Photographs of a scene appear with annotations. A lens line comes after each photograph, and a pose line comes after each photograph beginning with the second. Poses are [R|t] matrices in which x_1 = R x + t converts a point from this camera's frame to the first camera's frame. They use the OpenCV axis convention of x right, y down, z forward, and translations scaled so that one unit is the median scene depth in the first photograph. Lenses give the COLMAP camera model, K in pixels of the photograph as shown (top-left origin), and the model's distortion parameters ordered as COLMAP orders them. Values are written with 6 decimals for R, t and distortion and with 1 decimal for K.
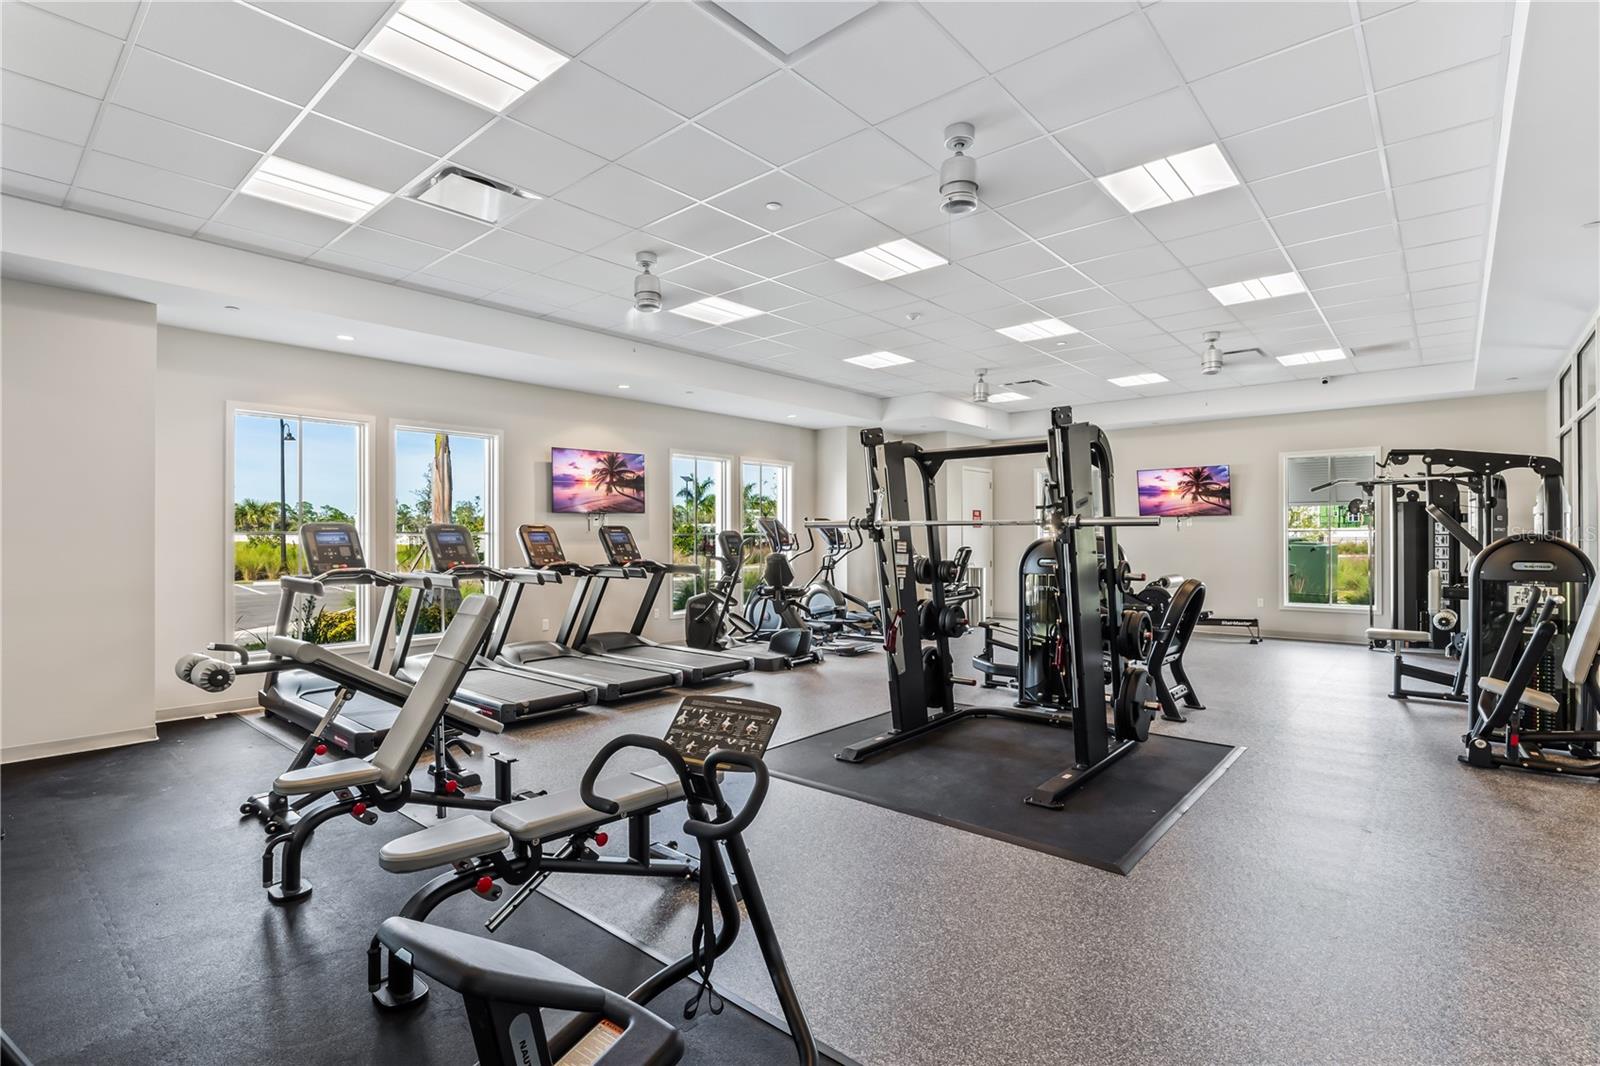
lens RADIAL K [[767.2, 0, 798.7], [0, 767.2, 531.8], [0, 0, 1]] dist [-0.020701, 0.002381]
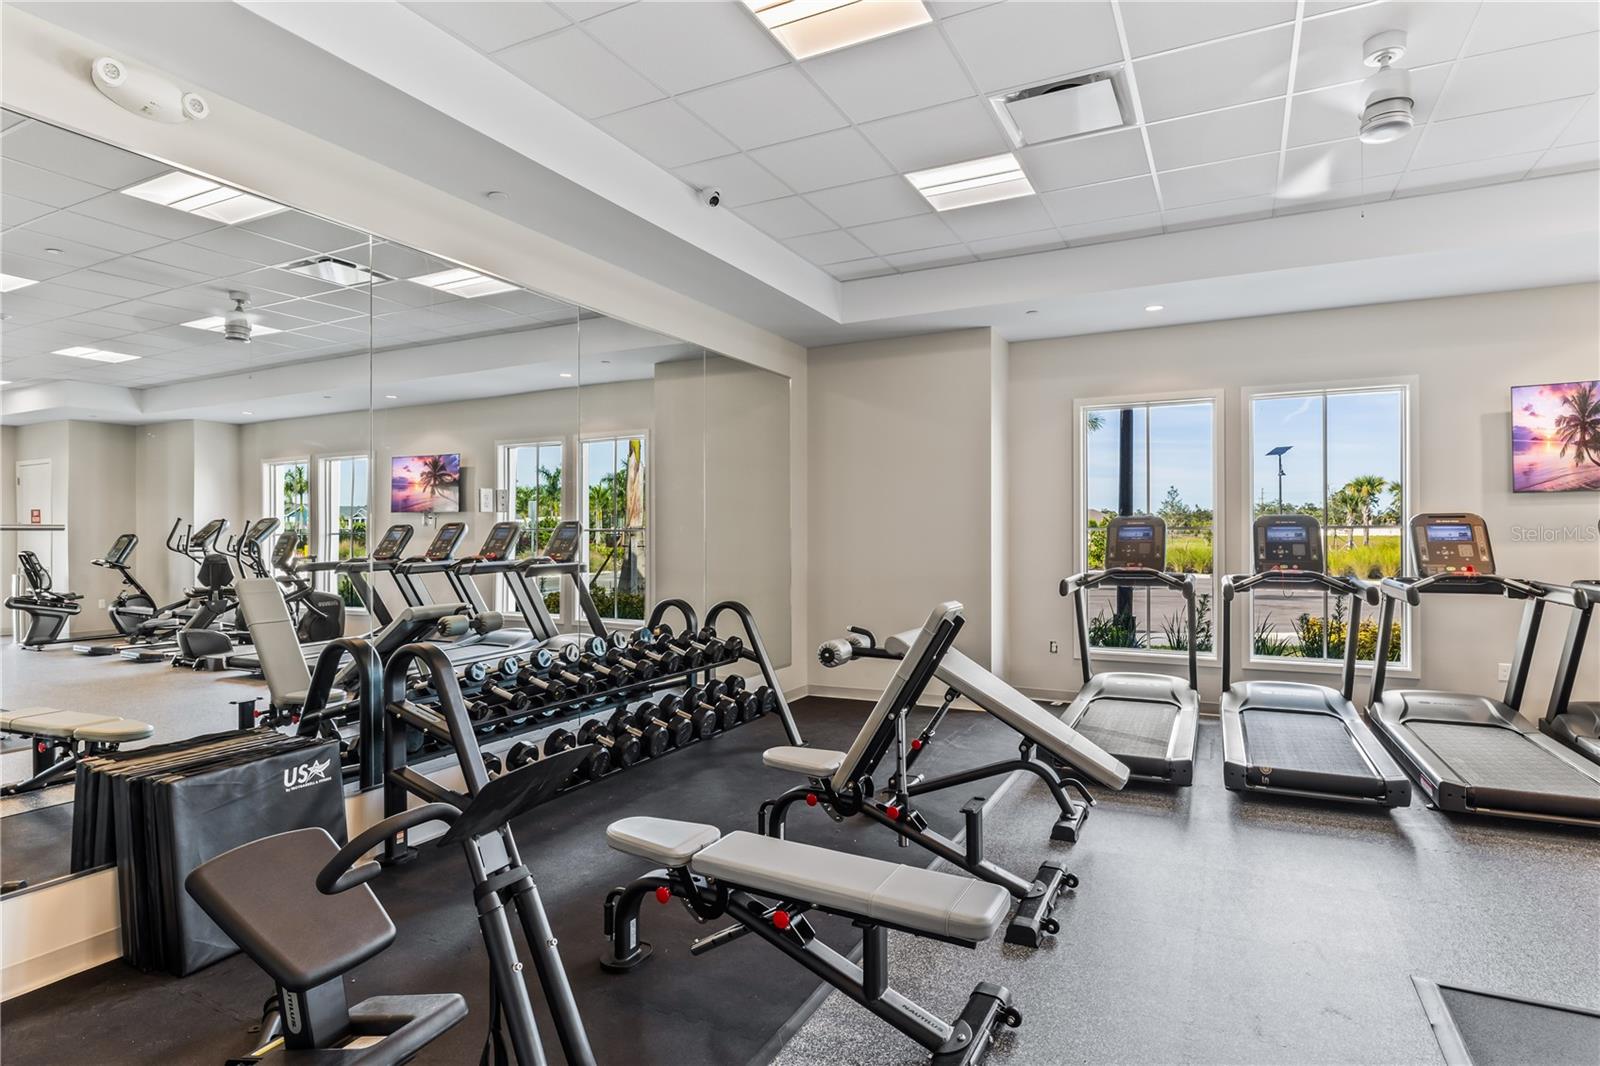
lens RADIAL K [[875.4, 0, 795.5], [0, 875.4, 538.0], [0, 0, 1]] dist [-0.001049, -0.000185]
pose [[0.221850, 0.007191, -0.975054, 0.337634], [0.007477, 0.999931, 0.009076, 0.001056], [0.975052, -0.009304, 0.221780, 0.396865]]
